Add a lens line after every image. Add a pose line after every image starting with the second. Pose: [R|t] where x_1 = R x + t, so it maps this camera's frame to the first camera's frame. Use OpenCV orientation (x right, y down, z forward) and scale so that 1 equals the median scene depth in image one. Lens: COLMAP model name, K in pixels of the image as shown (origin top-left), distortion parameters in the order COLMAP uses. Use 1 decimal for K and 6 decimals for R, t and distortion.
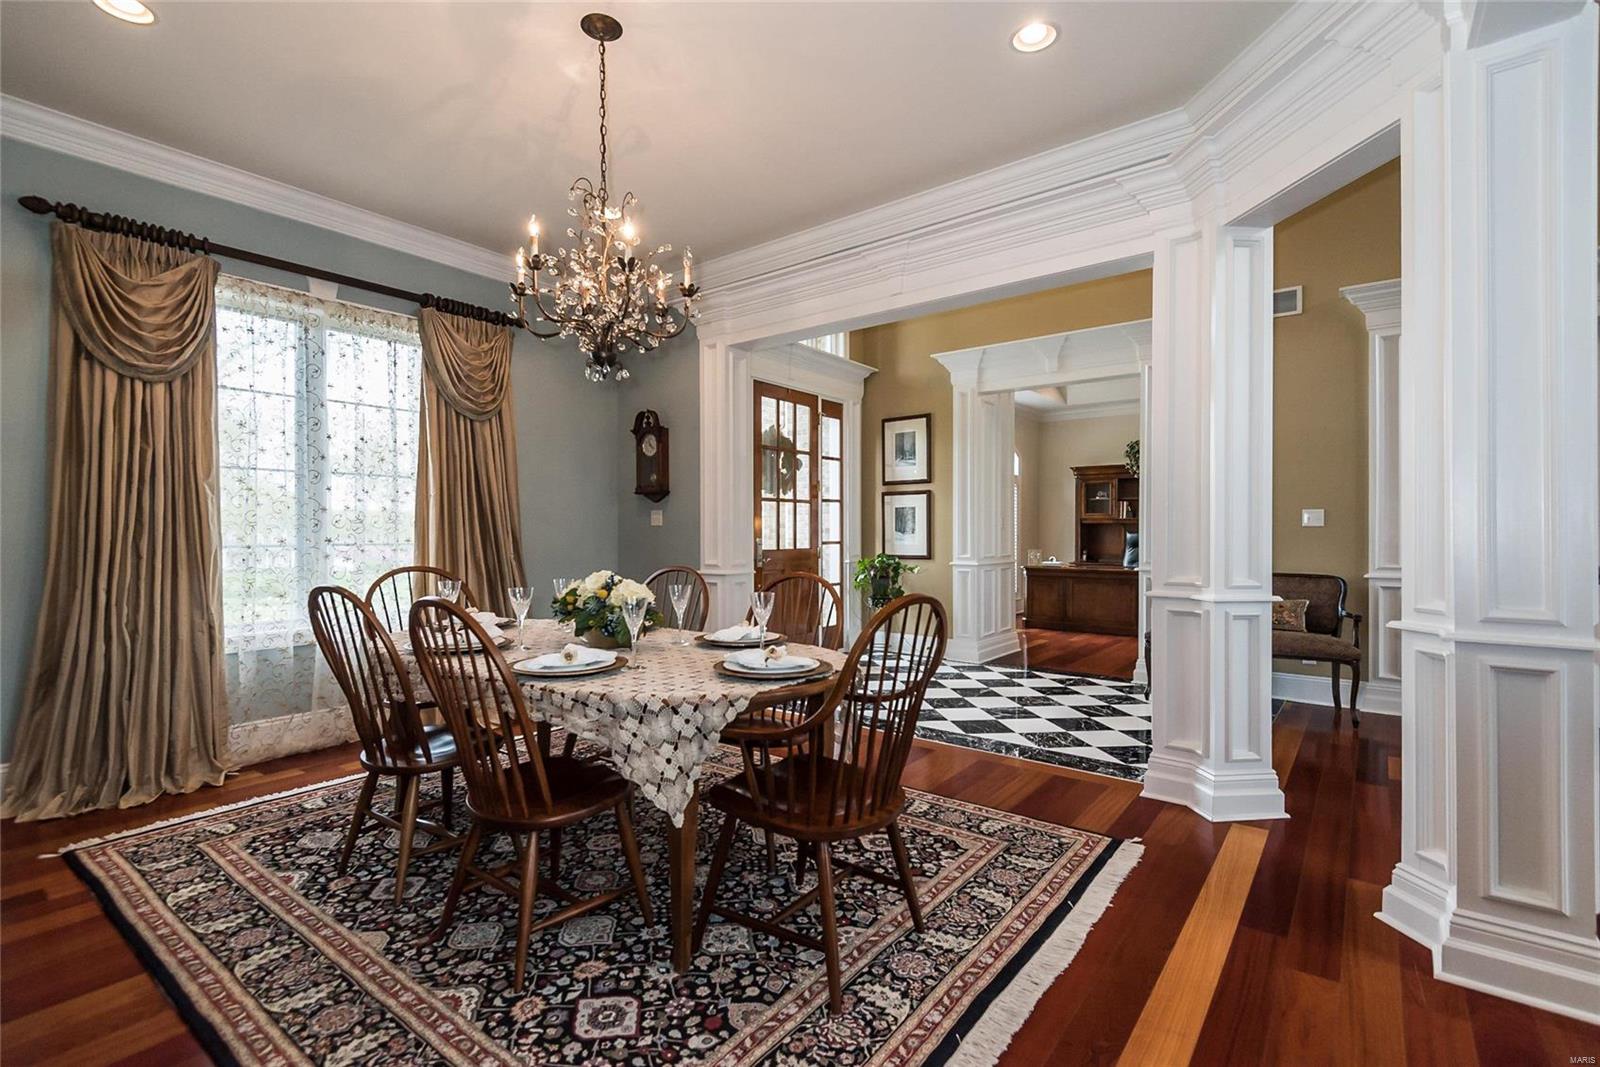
lens RADIAL K [[736.5, 0, 789.5], [0, 736.5, 527.3], [0, 0, 1]] dist [0.044691, 0.000265]
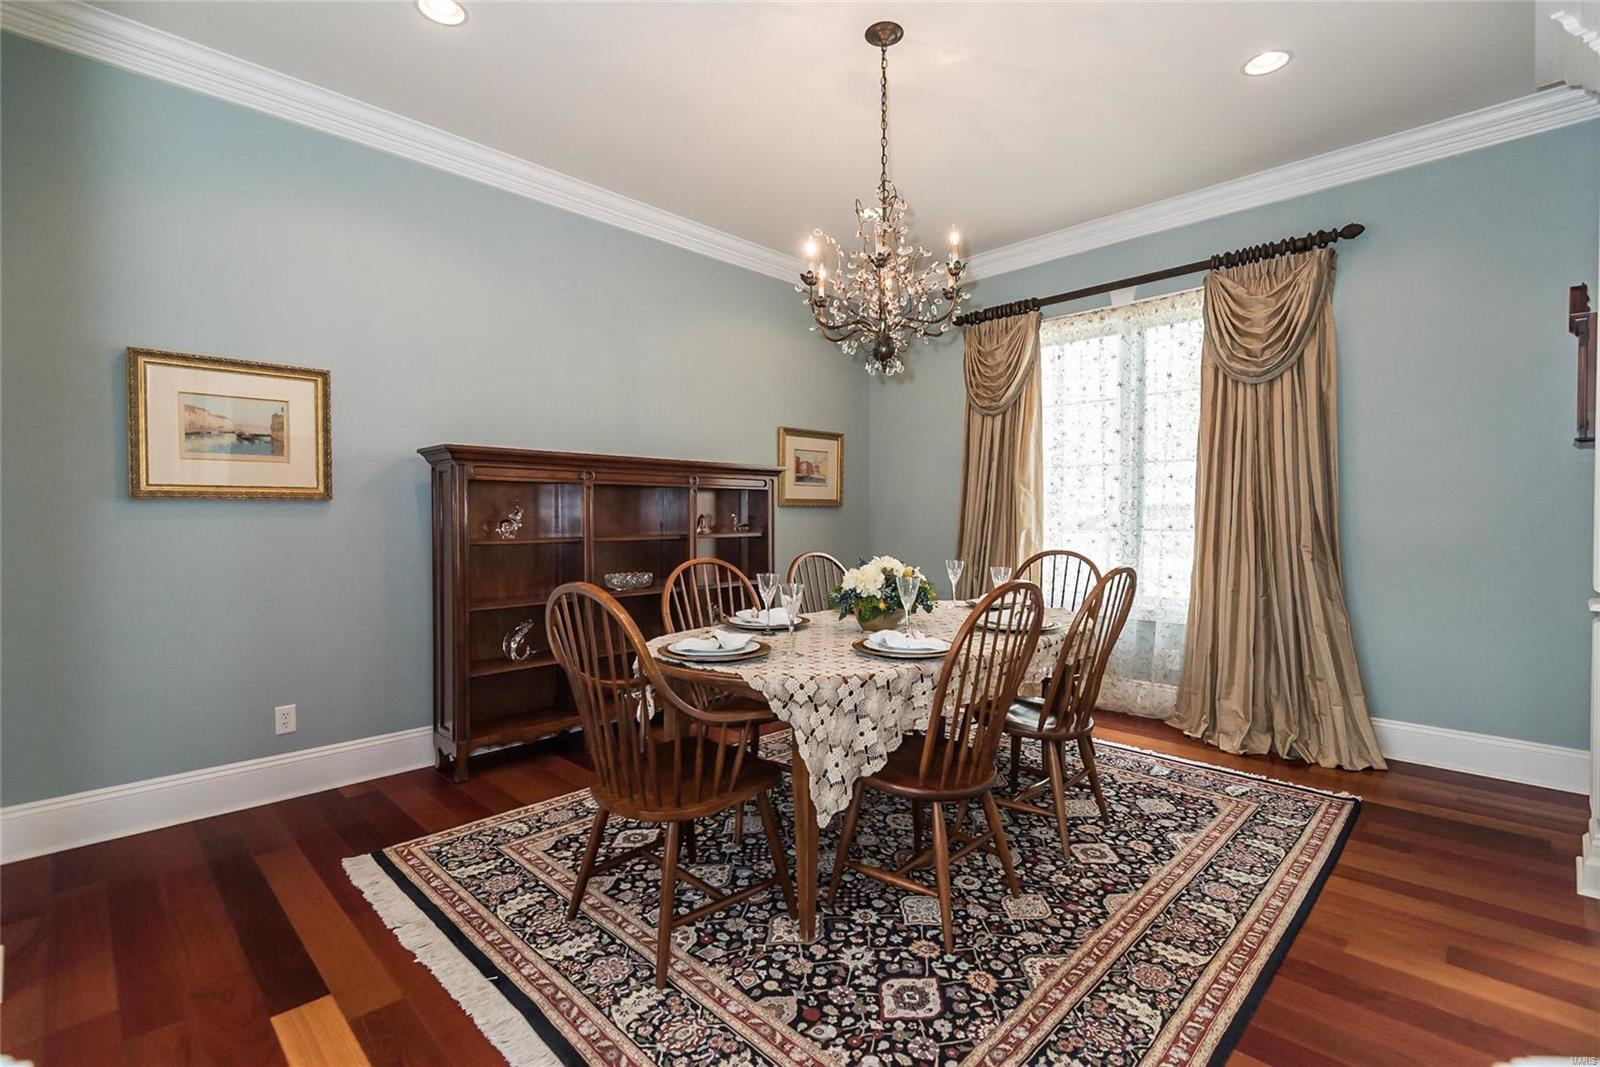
lens RADIAL K [[736.5, 0, 789.1], [0, 736.5, 528.4], [0, 0, 1]] dist [0.044691, 0.000265]
pose [[-0.123147, 0.016326, -0.992254, 0.809435], [0.000879, 0.999866, 0.016342, 0.003784], [0.992388, 0.001140, -0.123145, 1.012896]]
